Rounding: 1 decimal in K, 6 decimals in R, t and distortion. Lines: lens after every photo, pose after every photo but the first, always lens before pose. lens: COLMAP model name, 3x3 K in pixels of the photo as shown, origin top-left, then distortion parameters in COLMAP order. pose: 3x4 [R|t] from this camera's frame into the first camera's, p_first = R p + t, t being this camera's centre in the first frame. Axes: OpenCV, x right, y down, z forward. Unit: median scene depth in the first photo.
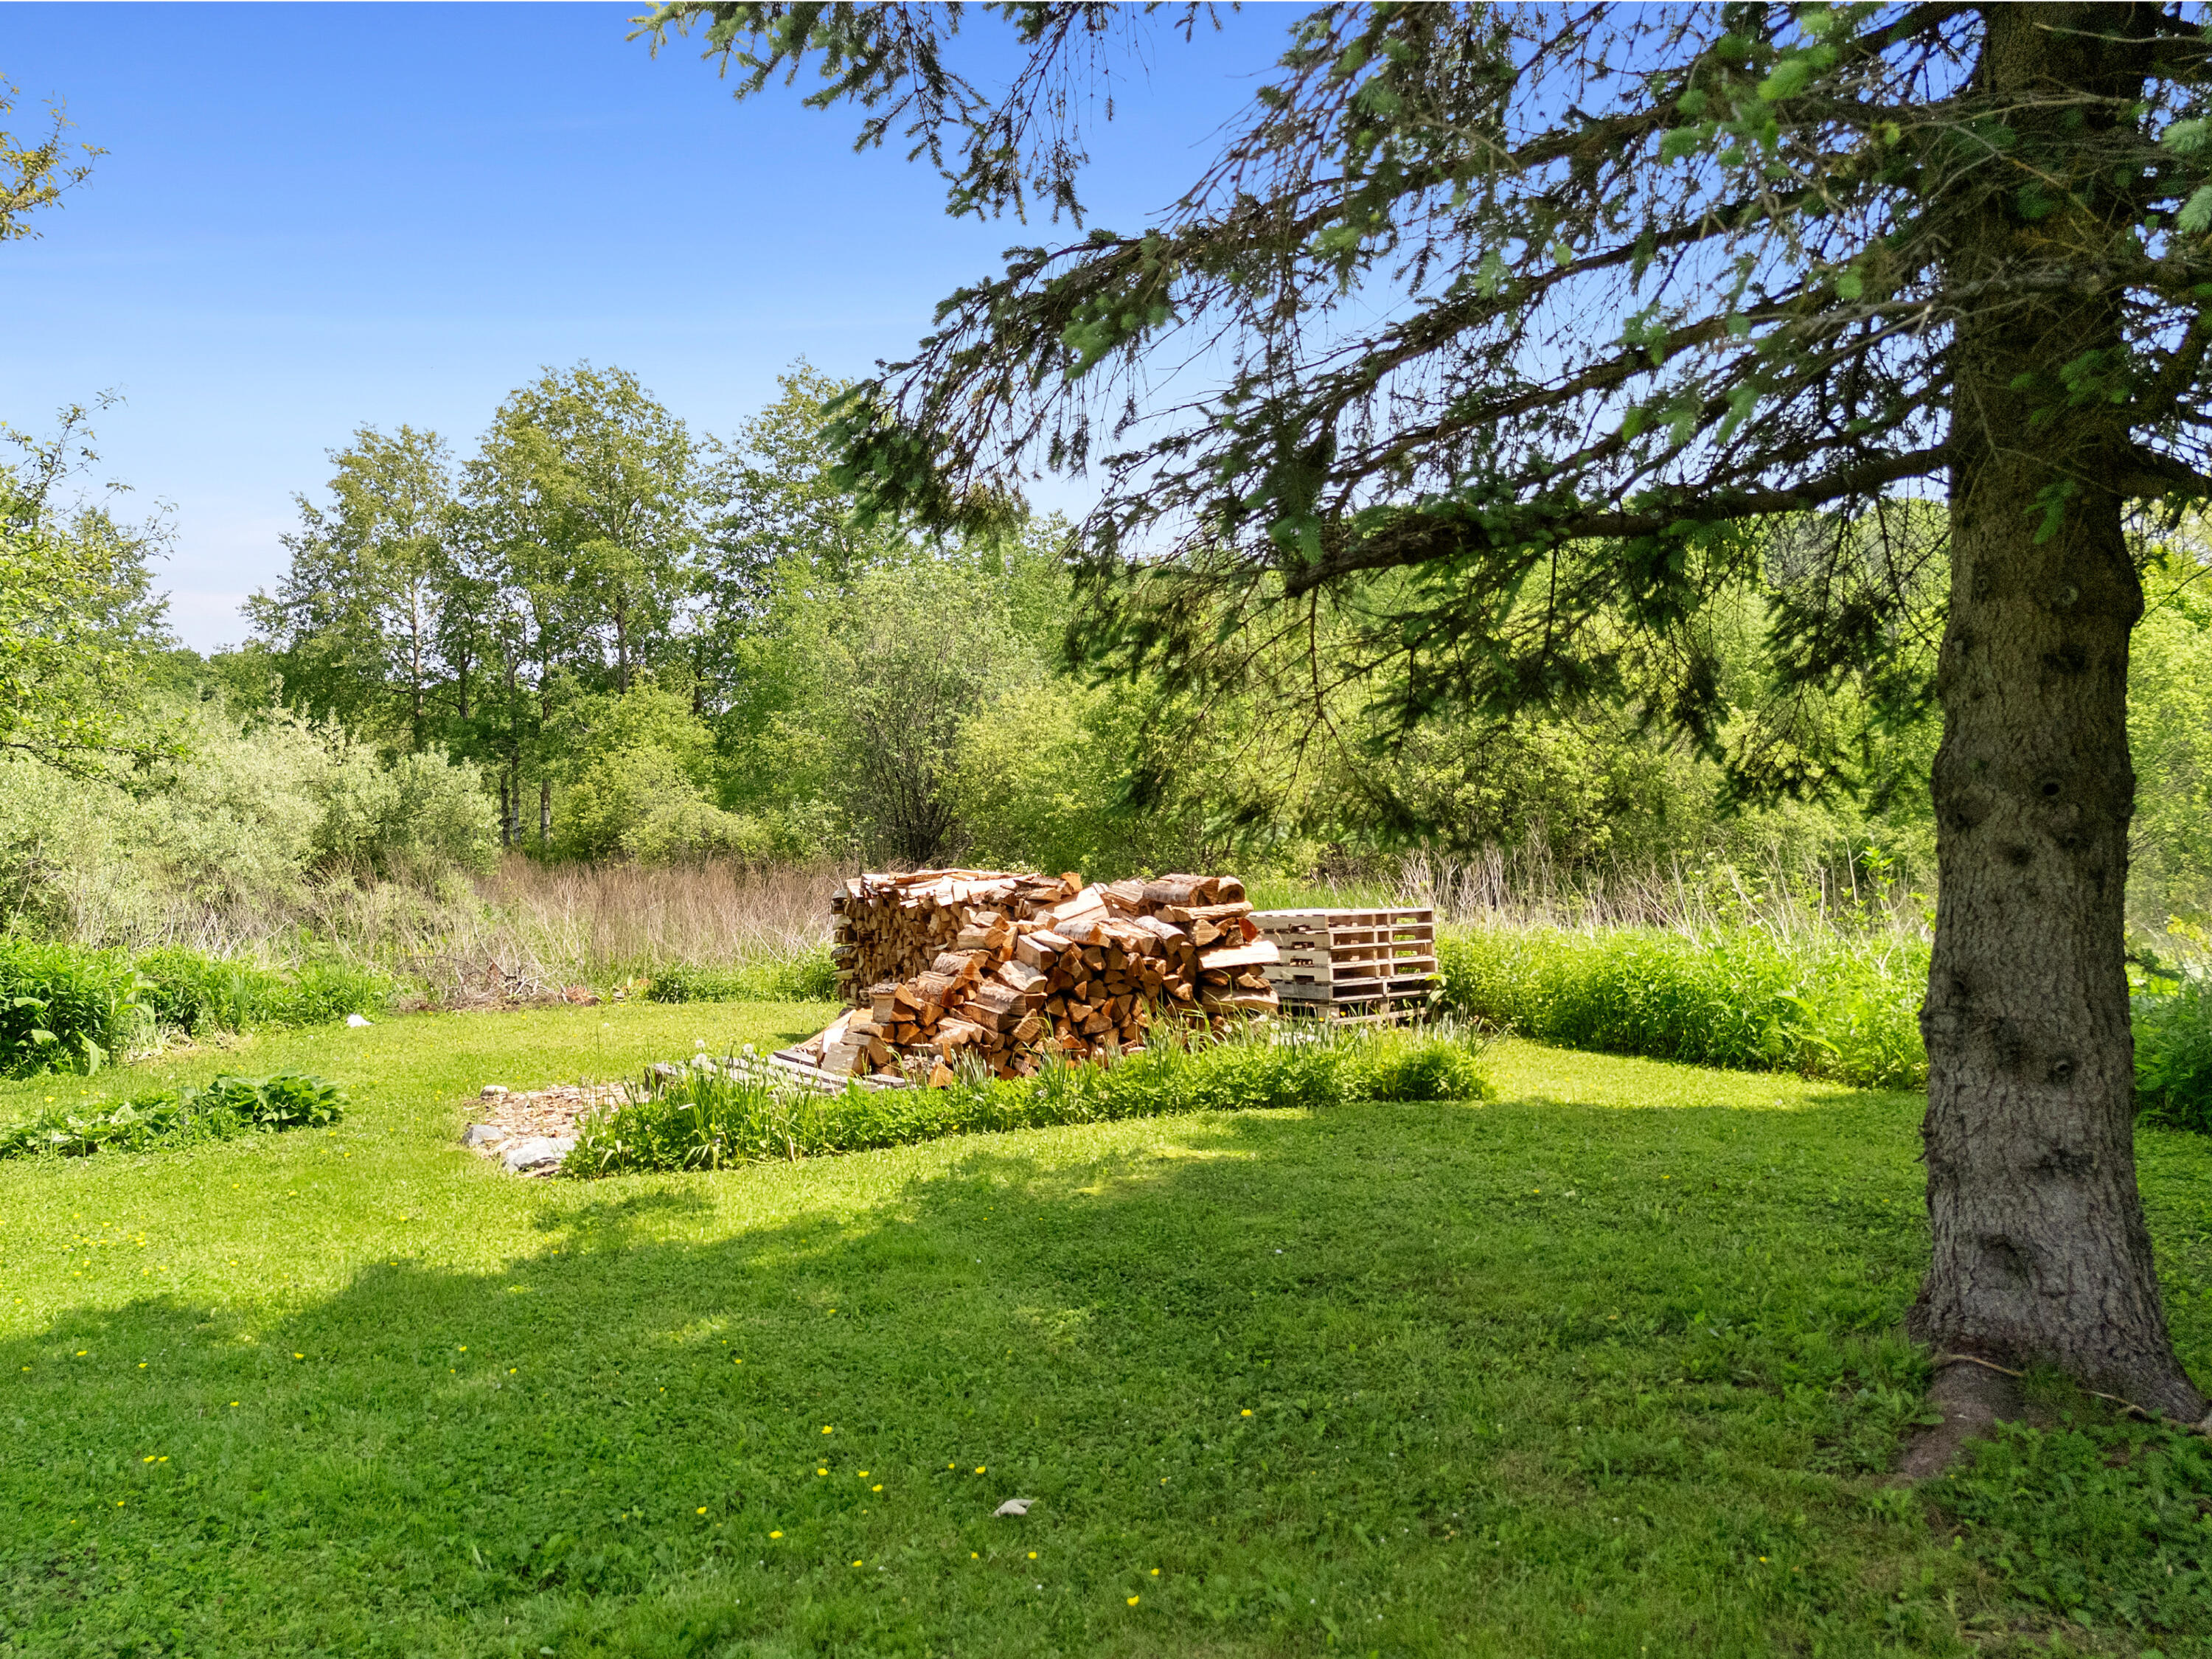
lens RADIAL K [[1566.9, 0, 1133.2], [0, 1566.9, 861.5], [0, 0, 1]] dist [0.009508, -0.002416]
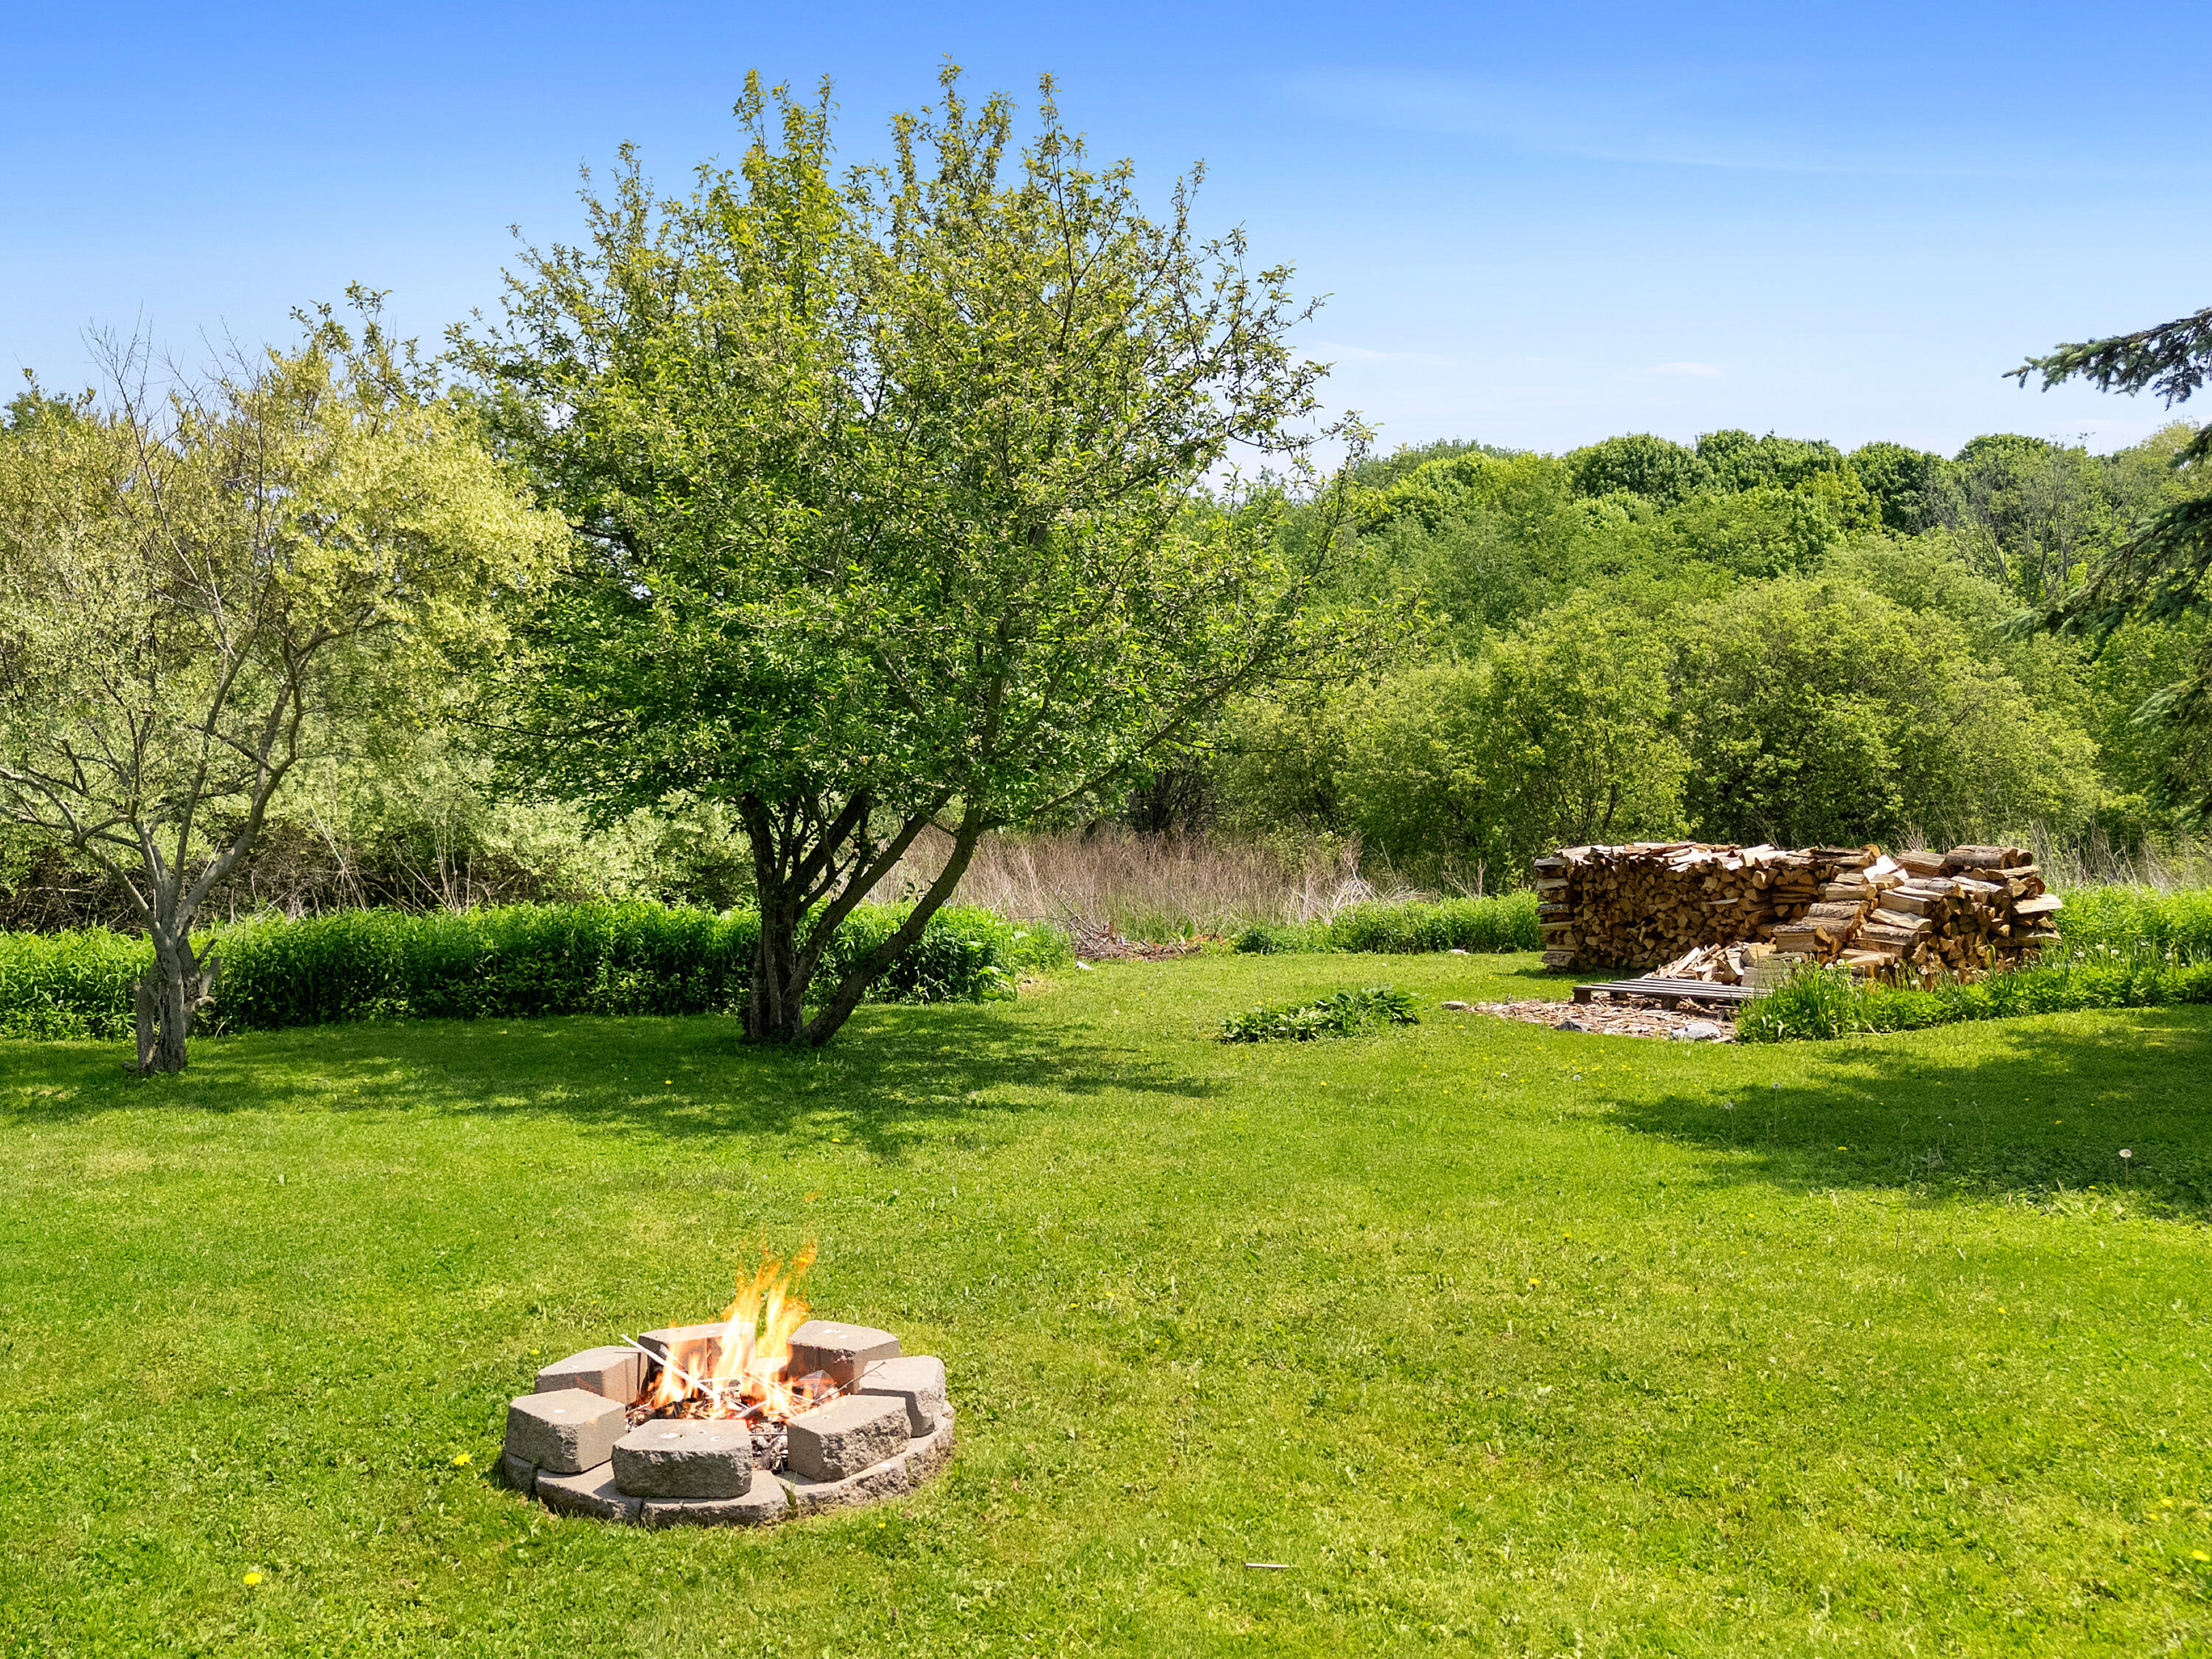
lens RADIAL K [[1751.7, 0, 1057.1], [0, 1751.7, 879.2], [0, 0, 1]] dist [0.048421, -0.013012]
pose [[0.999950, -0.003826, 0.009192, -0.643746], [0.003529, 0.999478, 0.032128, -0.012712], [-0.009311, -0.032094, 0.999441, -0.446718]]
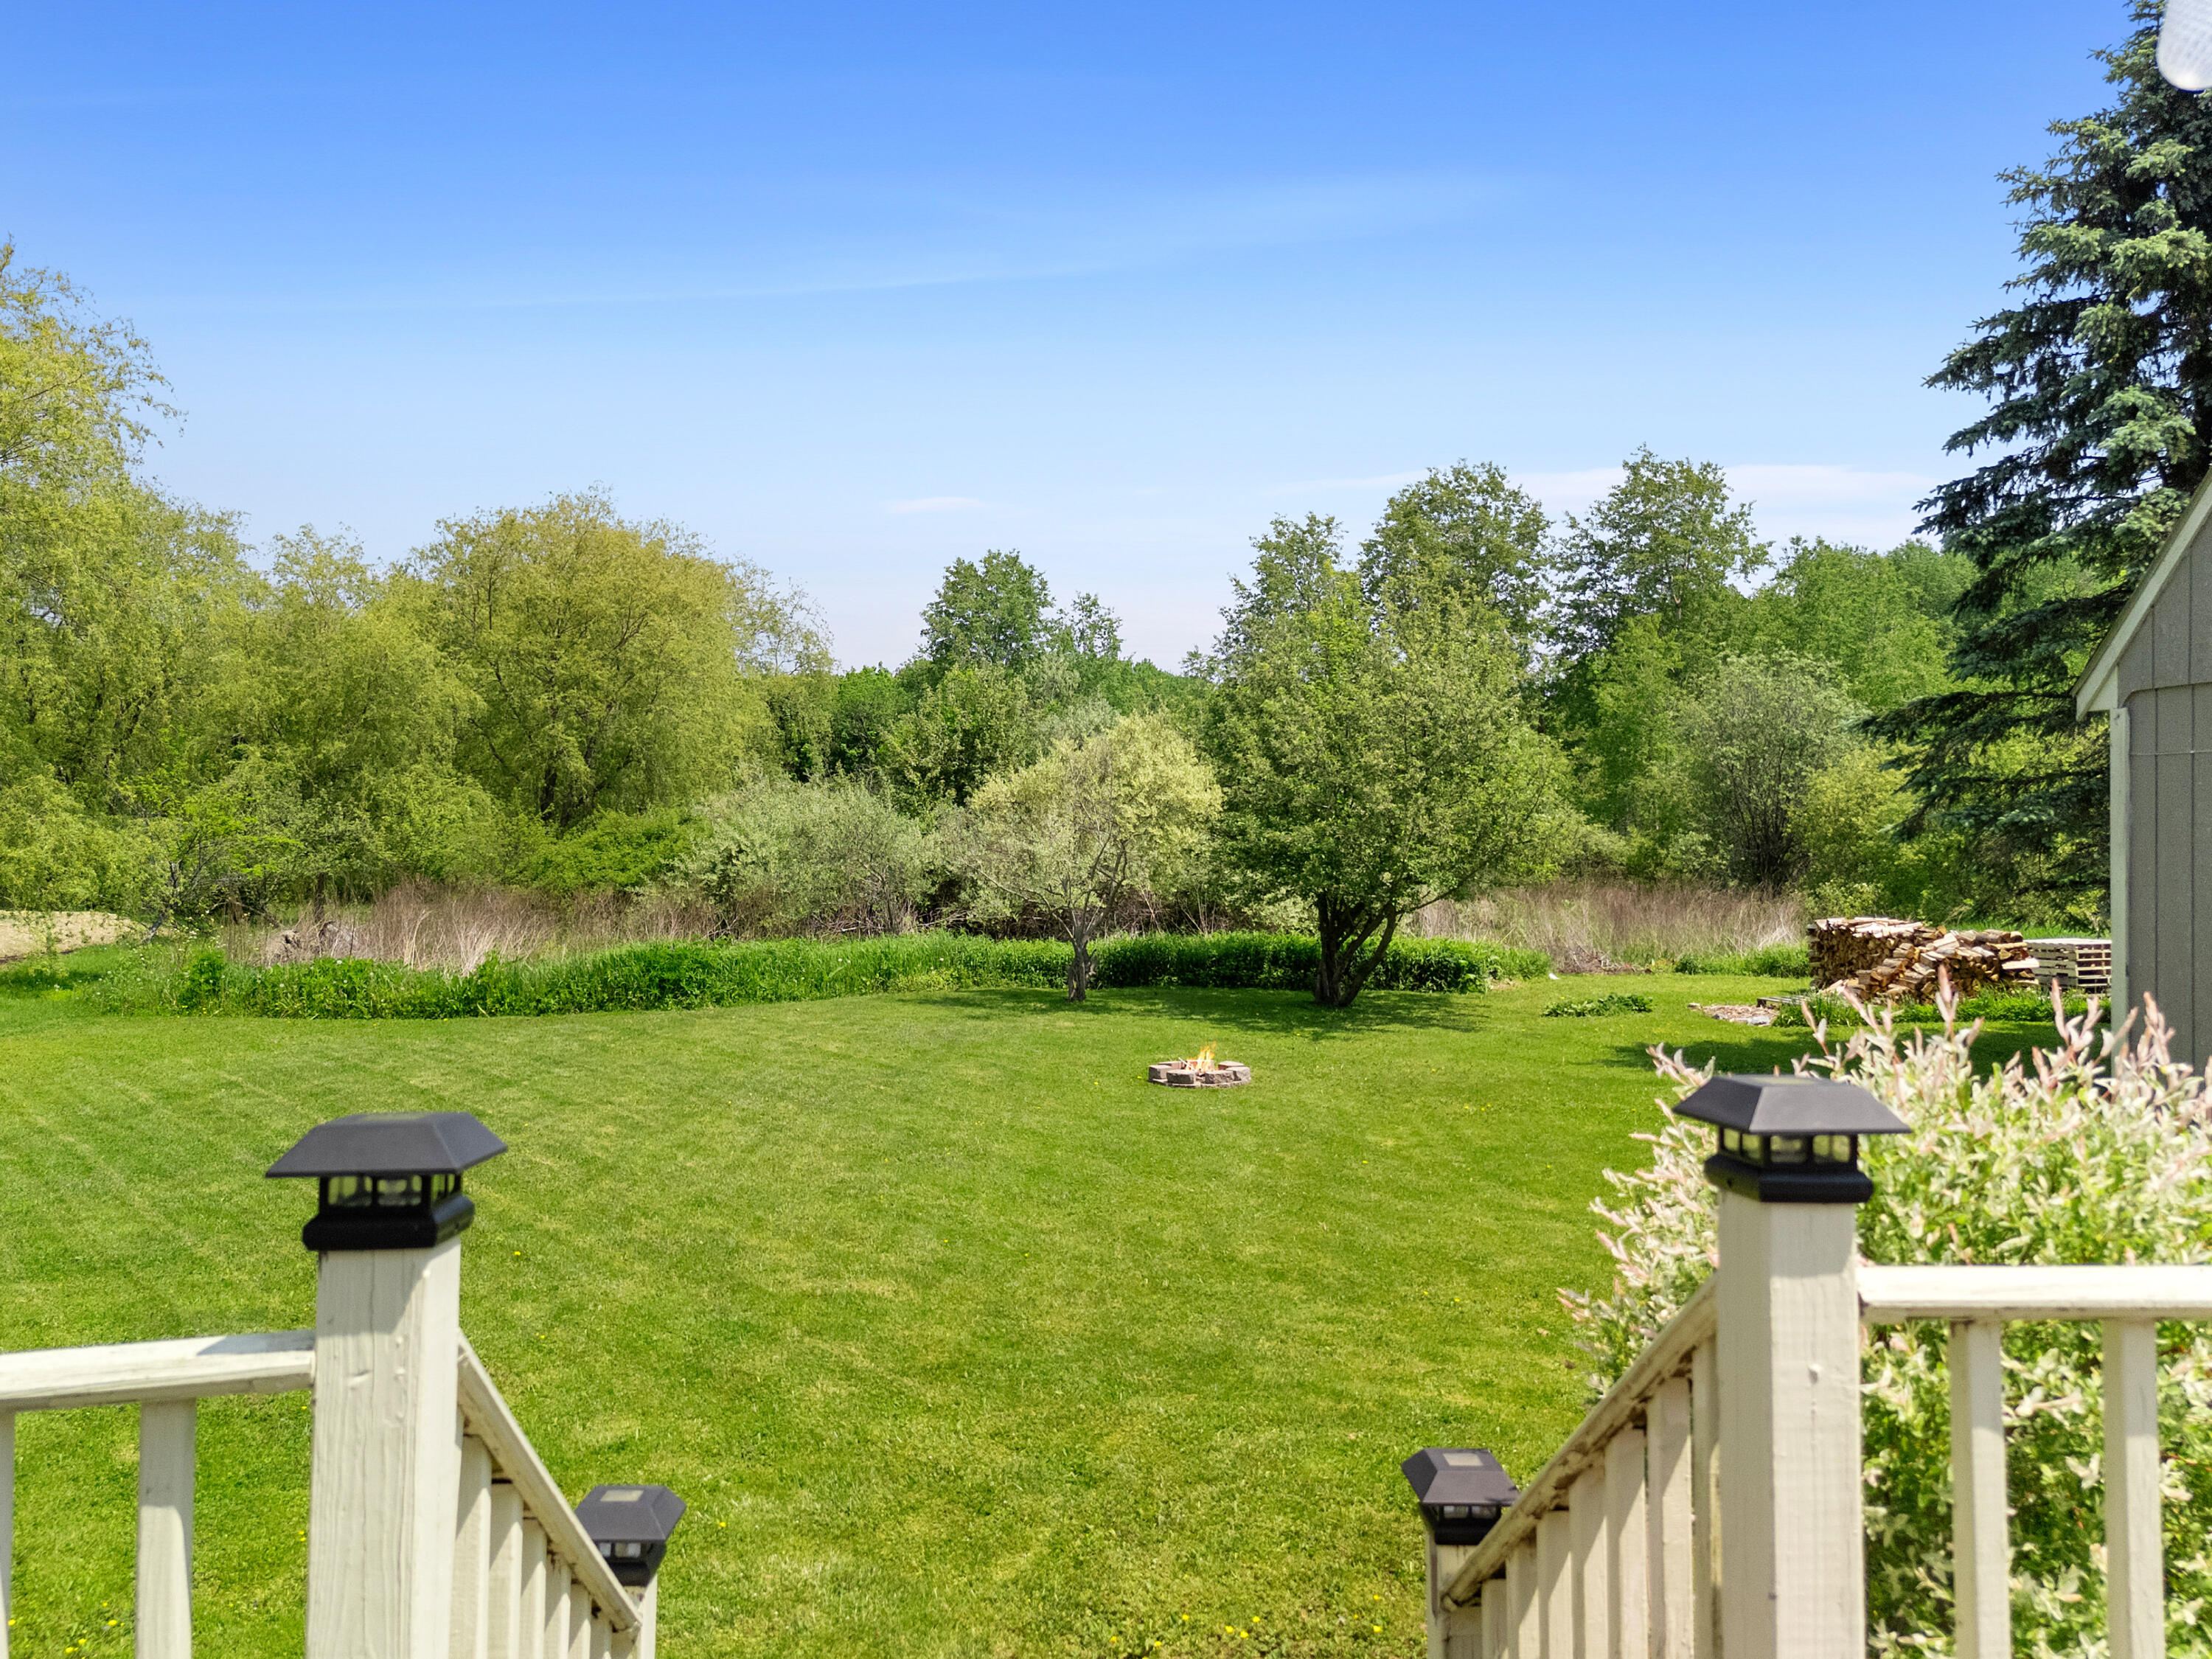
lens RADIAL K [[1751.7, 0, 1107.0], [0, 1751.7, 844.3], [0, 0, 1]] dist [0.048421, -0.013012]
pose [[0.906510, 0.005924, -0.422143, -0.046730], [-0.001055, 0.999930, 0.011767, -0.127509], [0.422183, -0.010221, 0.906453, -1.702918]]
